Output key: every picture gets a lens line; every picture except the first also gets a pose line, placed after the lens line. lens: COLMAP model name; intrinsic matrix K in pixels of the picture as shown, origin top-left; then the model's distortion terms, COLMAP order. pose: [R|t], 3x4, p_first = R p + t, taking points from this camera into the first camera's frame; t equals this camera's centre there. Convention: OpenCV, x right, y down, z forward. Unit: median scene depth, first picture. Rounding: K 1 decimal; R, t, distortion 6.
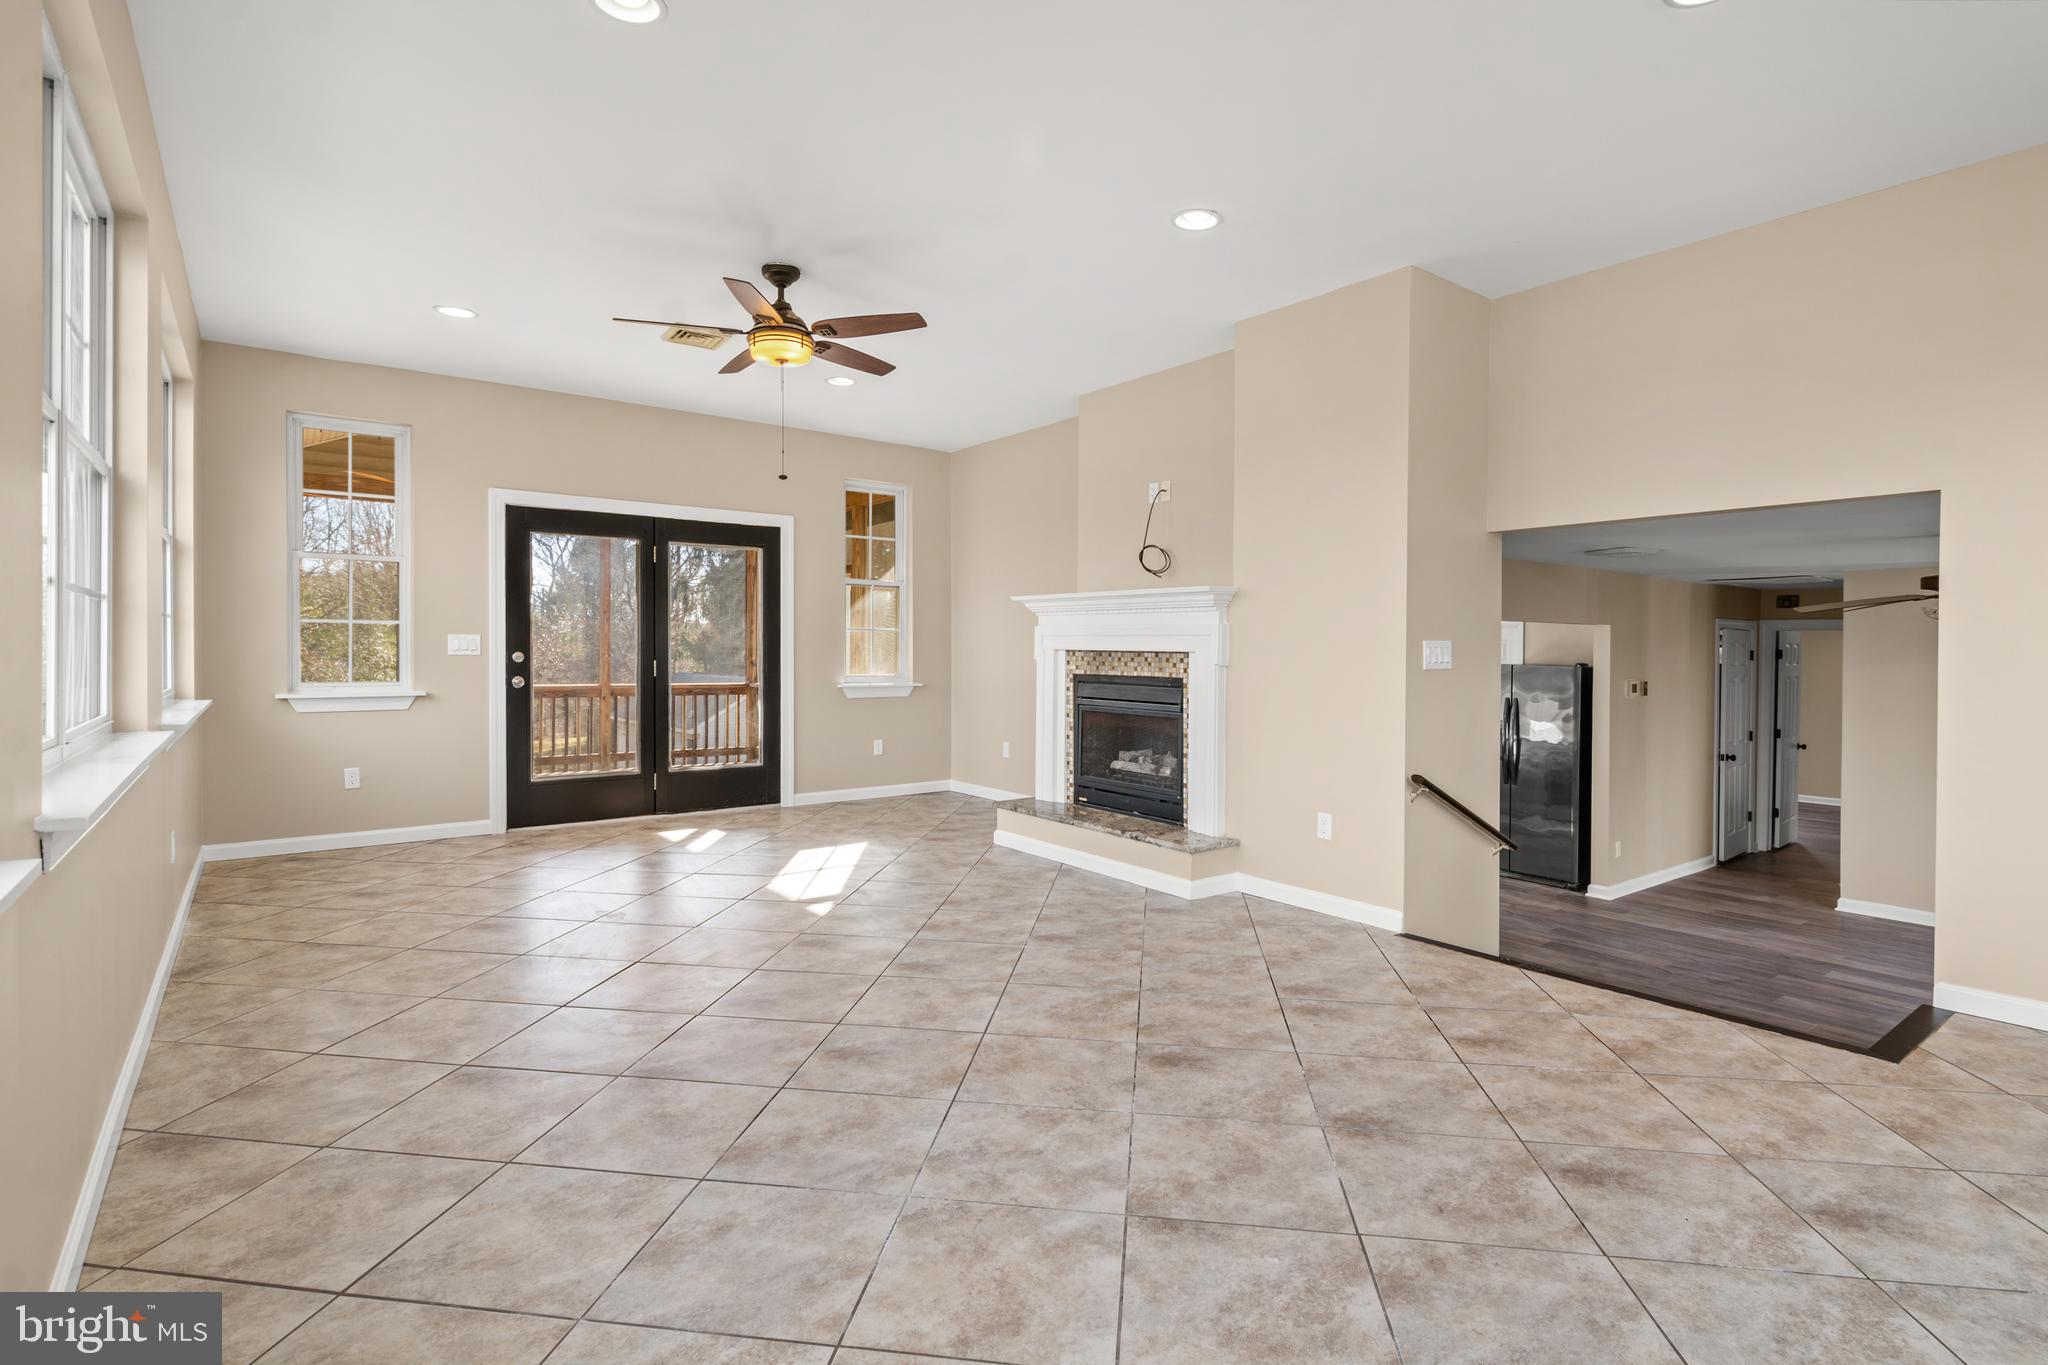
lens RADIAL K [[992.9, 0, 1020.9], [0, 992.9, 648.8], [0, 0, 1]] dist [0.005940, -0.001256]
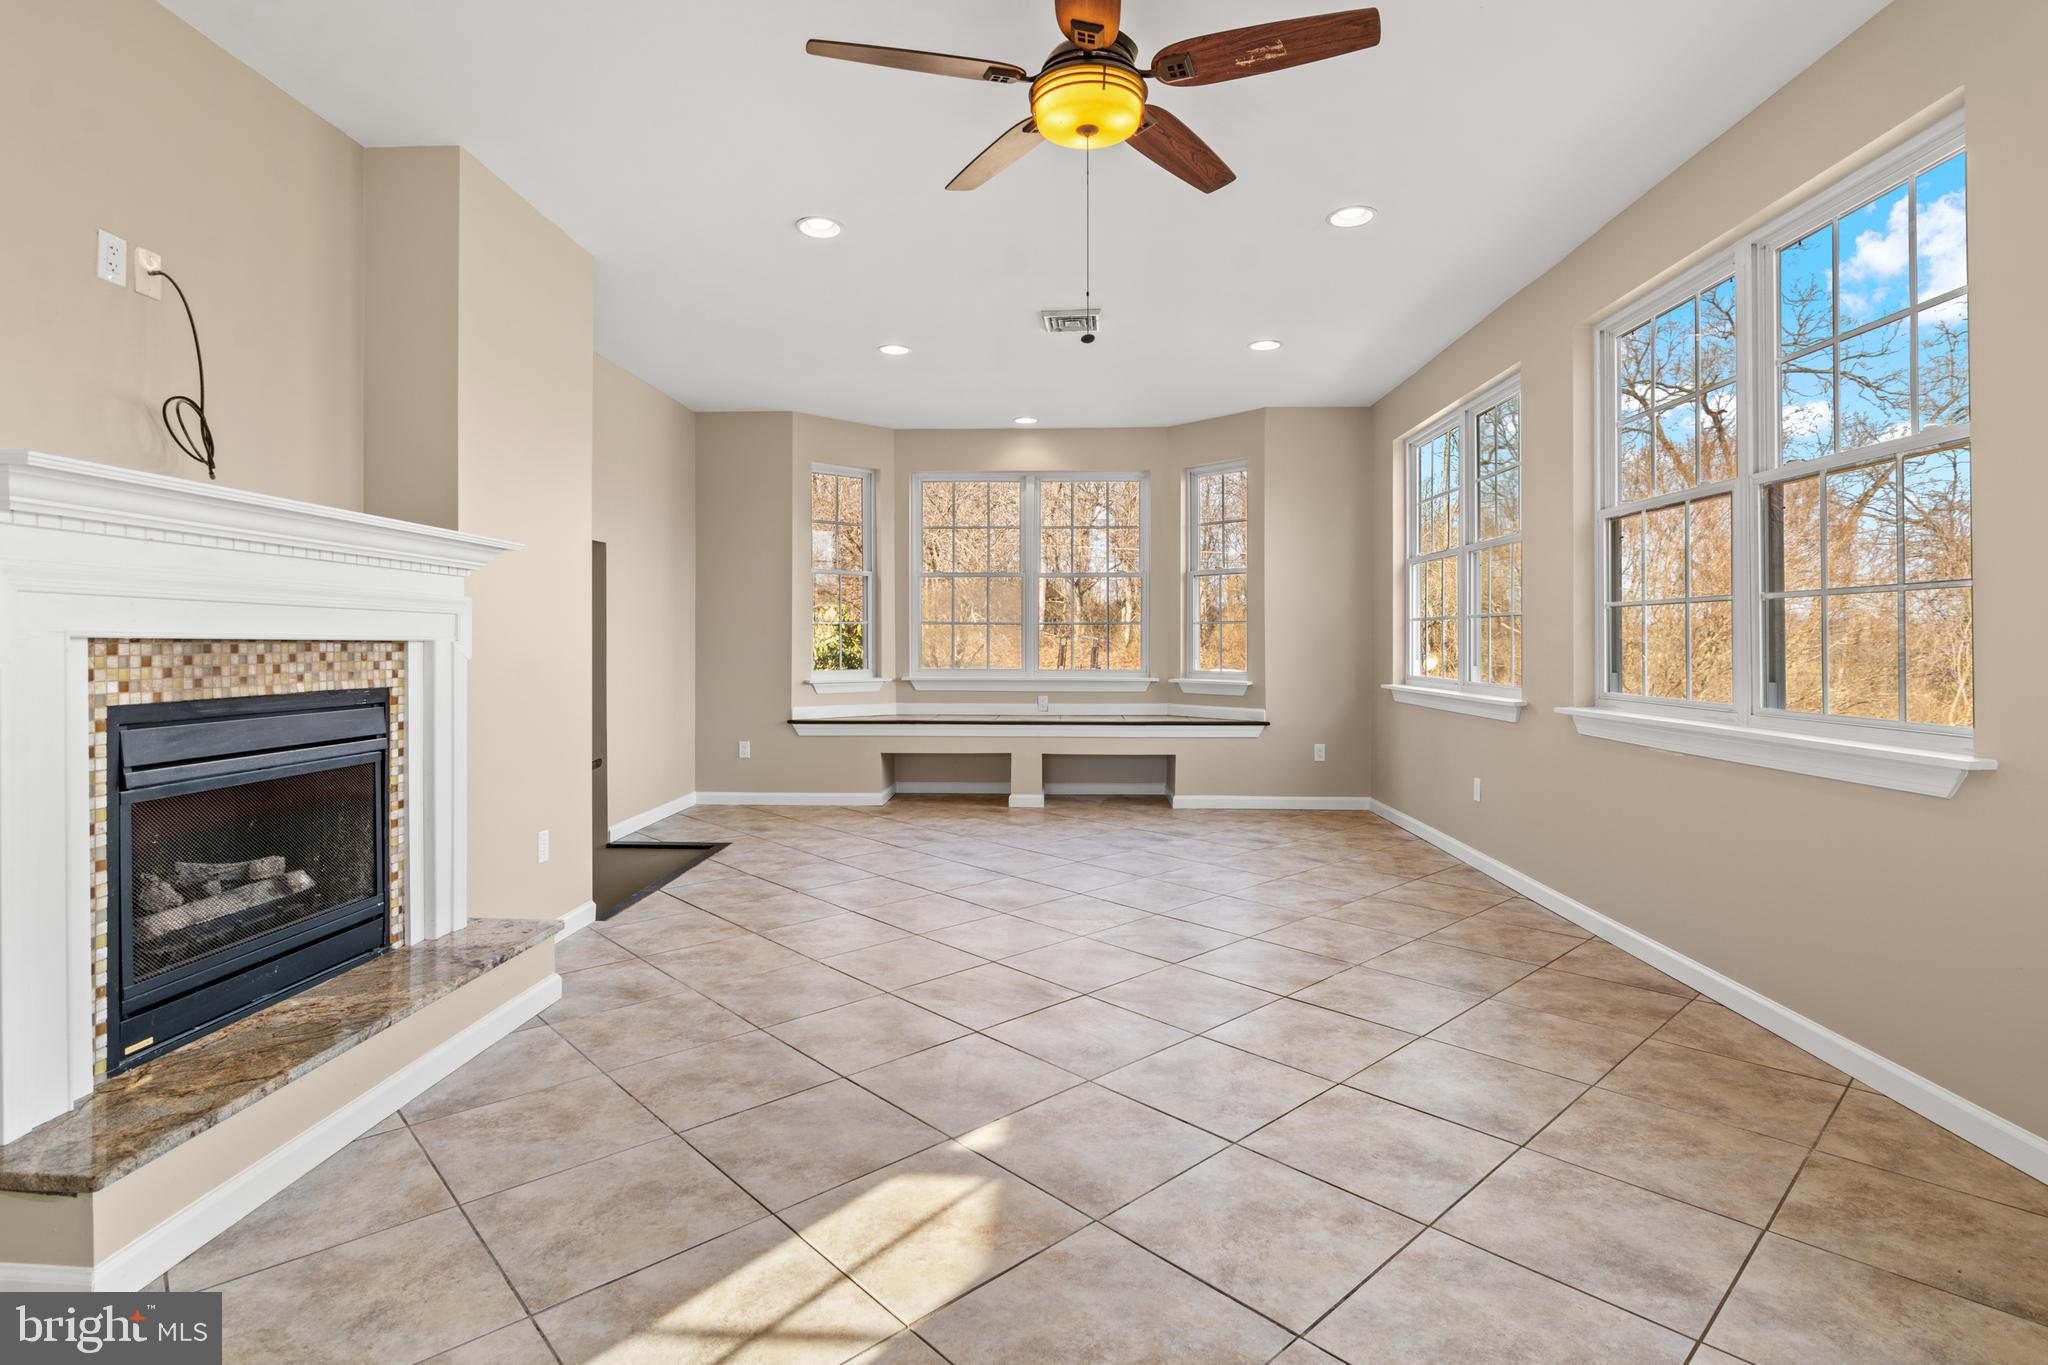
lens RADIAL K [[1006.9, 0, 1026.0], [0, 1006.9, 645.2], [0, 0, 1]] dist [-0.003890, -0.003329]
pose [[-0.774428, -0.009793, 0.632586, -0.437284], [-0.006680, 0.999951, 0.007303, -0.000752], [-0.632626, 0.001430, -0.774456, 1.118288]]
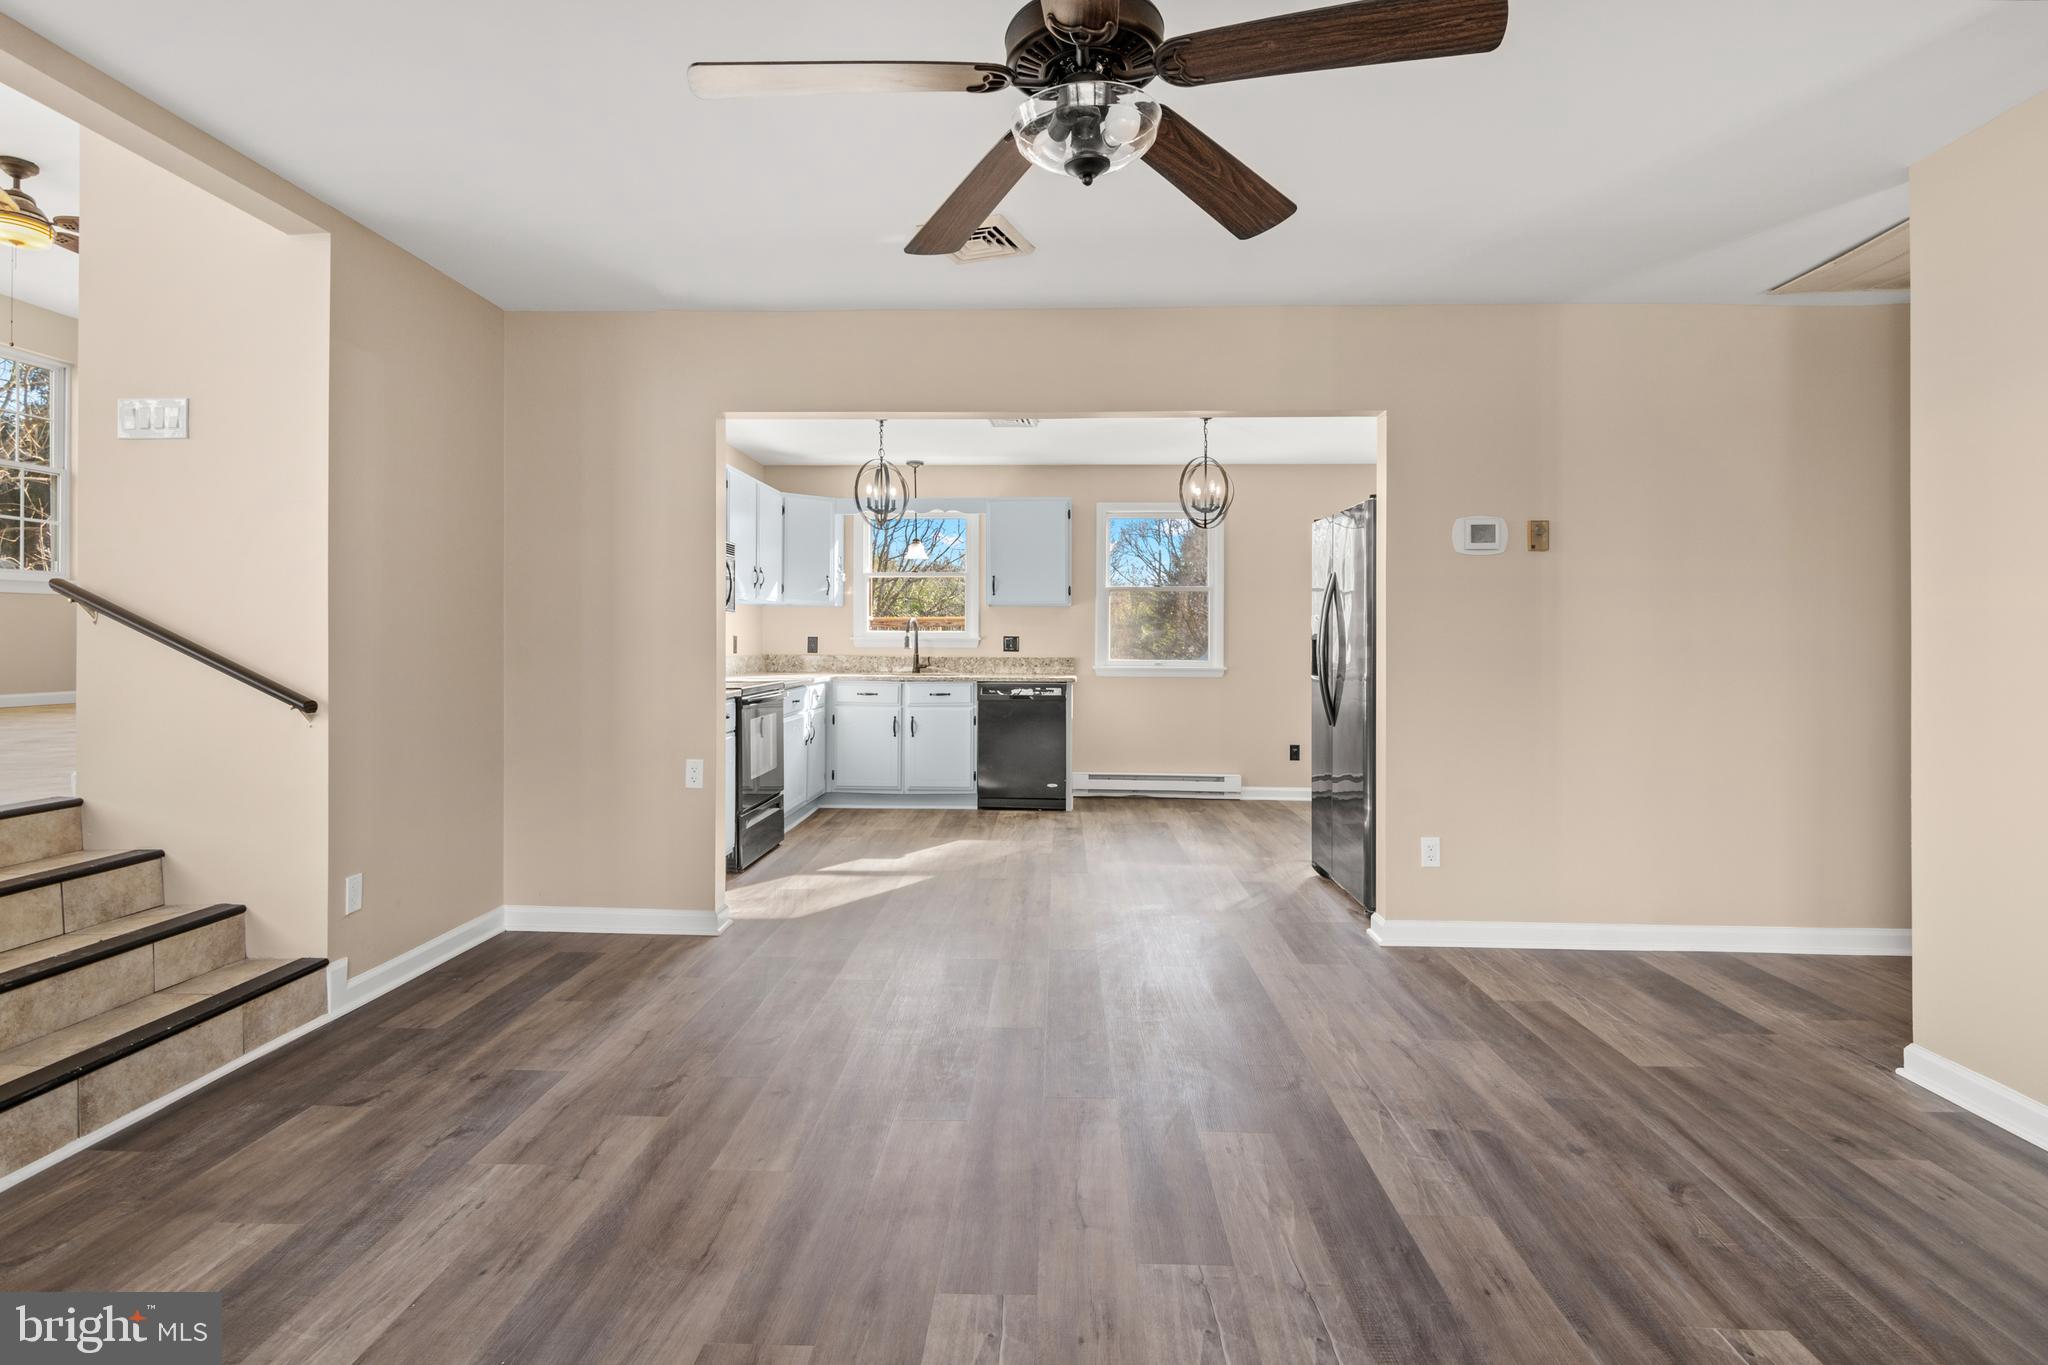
lens RADIAL K [[1000.9, 0, 1020.4], [0, 1000.9, 635.6], [0, 0, 1]] dist [0.000350, -0.000767]
pose [[0.776703, -0.006381, -0.629835, 1.017315], [0.001536, 0.999965, -0.008238, 0.128015], [0.629865, 0.005431, 0.776685, 0.637016]]
